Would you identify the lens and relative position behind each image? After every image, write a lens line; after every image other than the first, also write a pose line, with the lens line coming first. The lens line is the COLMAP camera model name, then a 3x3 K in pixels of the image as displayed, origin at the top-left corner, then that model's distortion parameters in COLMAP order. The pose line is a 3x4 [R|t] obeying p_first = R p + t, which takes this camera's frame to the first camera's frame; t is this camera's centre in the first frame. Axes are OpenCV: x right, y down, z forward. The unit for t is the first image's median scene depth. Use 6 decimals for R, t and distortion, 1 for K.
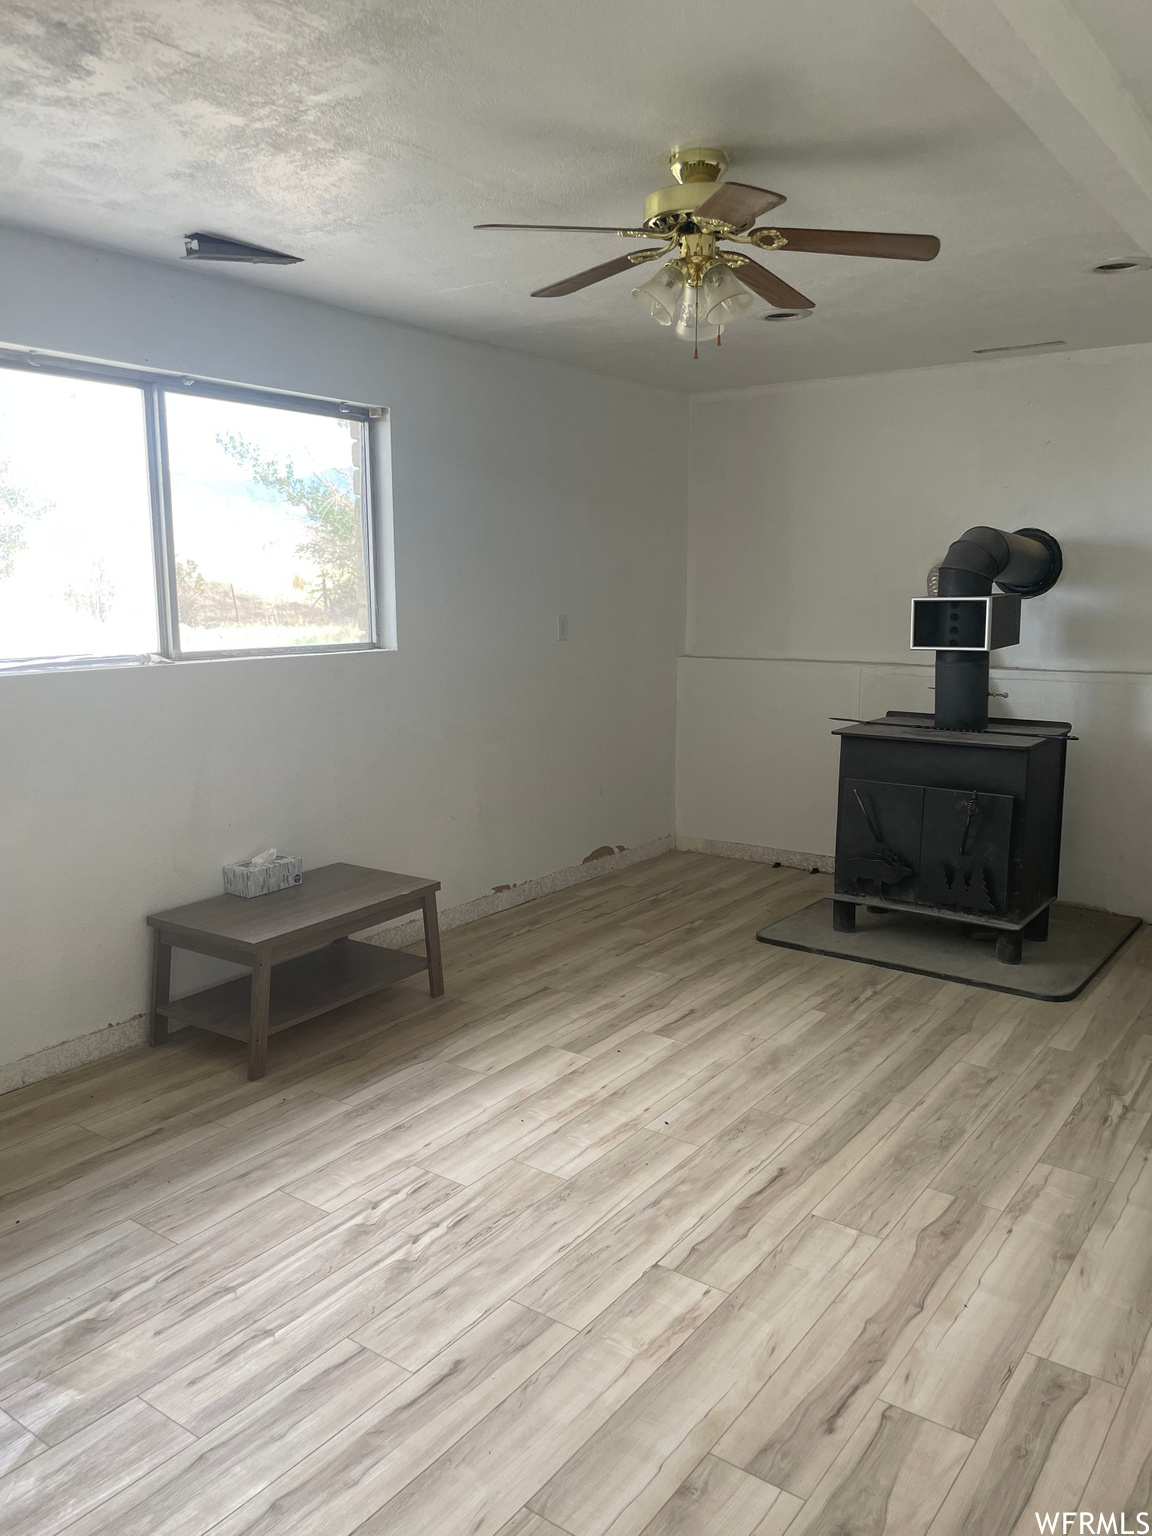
lens RADIAL K [[1176.4, 0, 573.8], [0, 1176.4, 768.0], [0, 0, 1]] dist [0.082743, -0.101200]
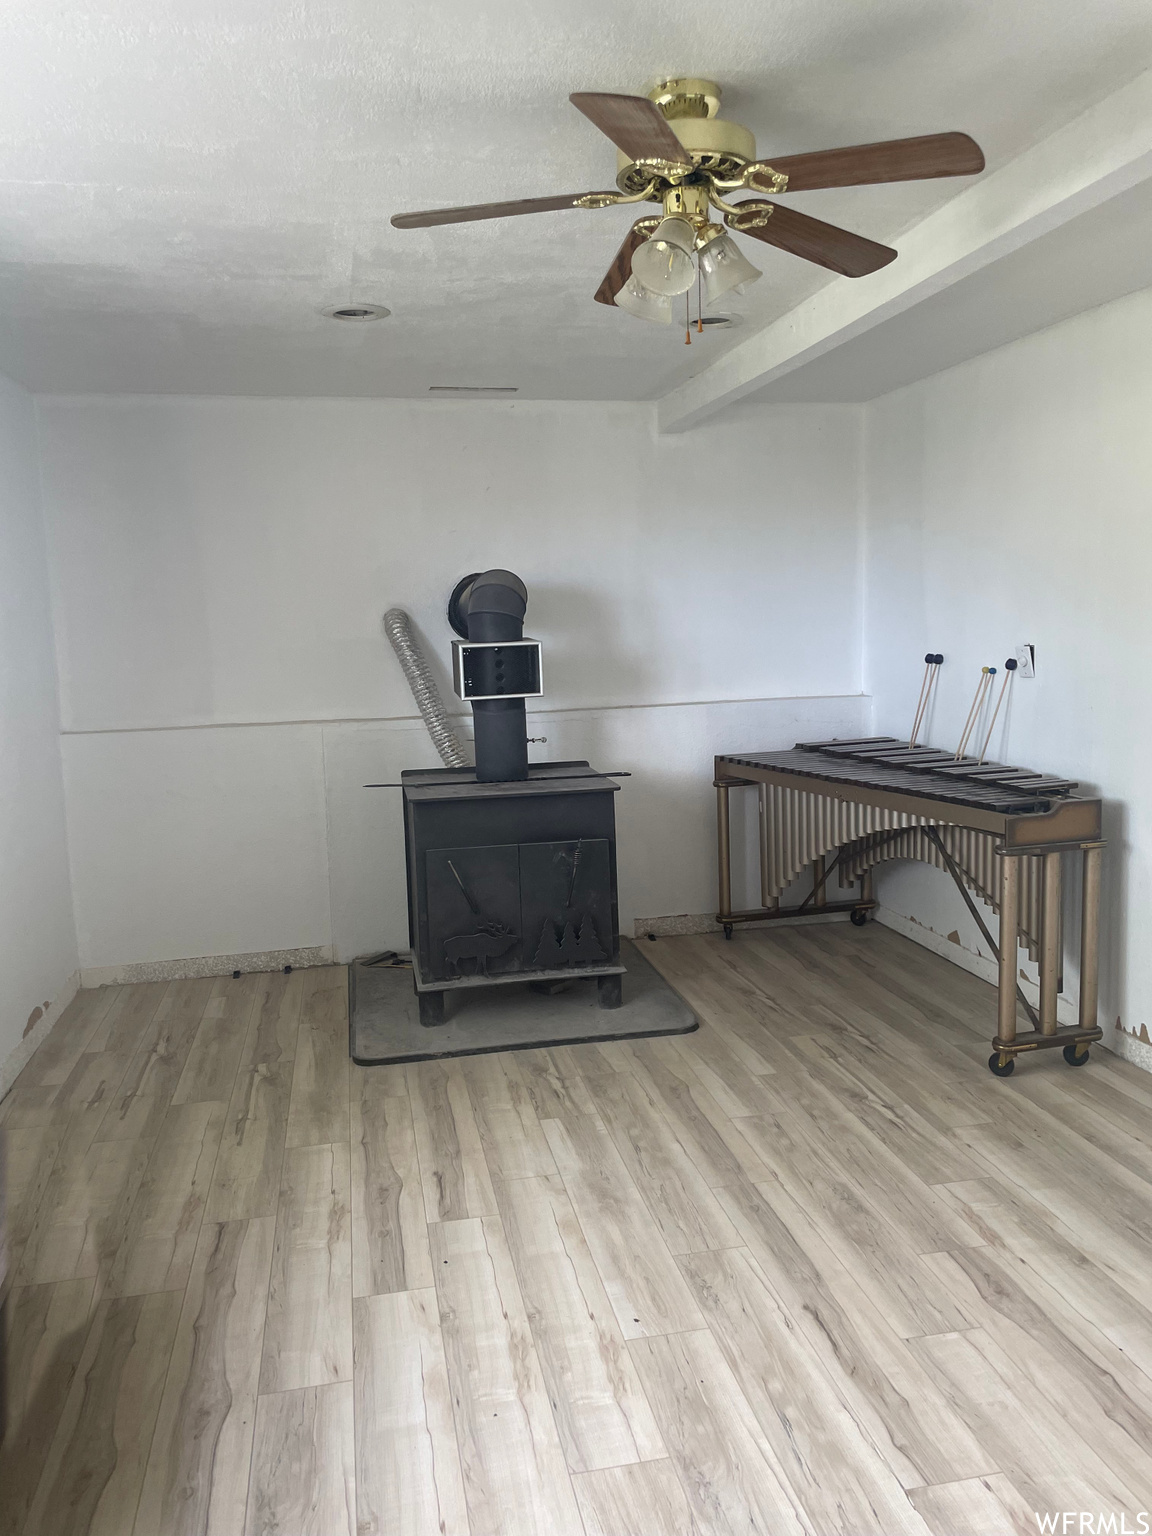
lens RADIAL K [[1176.4, 0, 578.1], [0, 1176.4, 754.9], [0, 0, 1]] dist [0.082743, -0.101200]
pose [[0.670289, -0.106709, 0.734388, -0.383220], [0.146212, 0.989200, 0.010283, -0.062929], [-0.727554, 0.100484, 0.678652, 0.371070]]
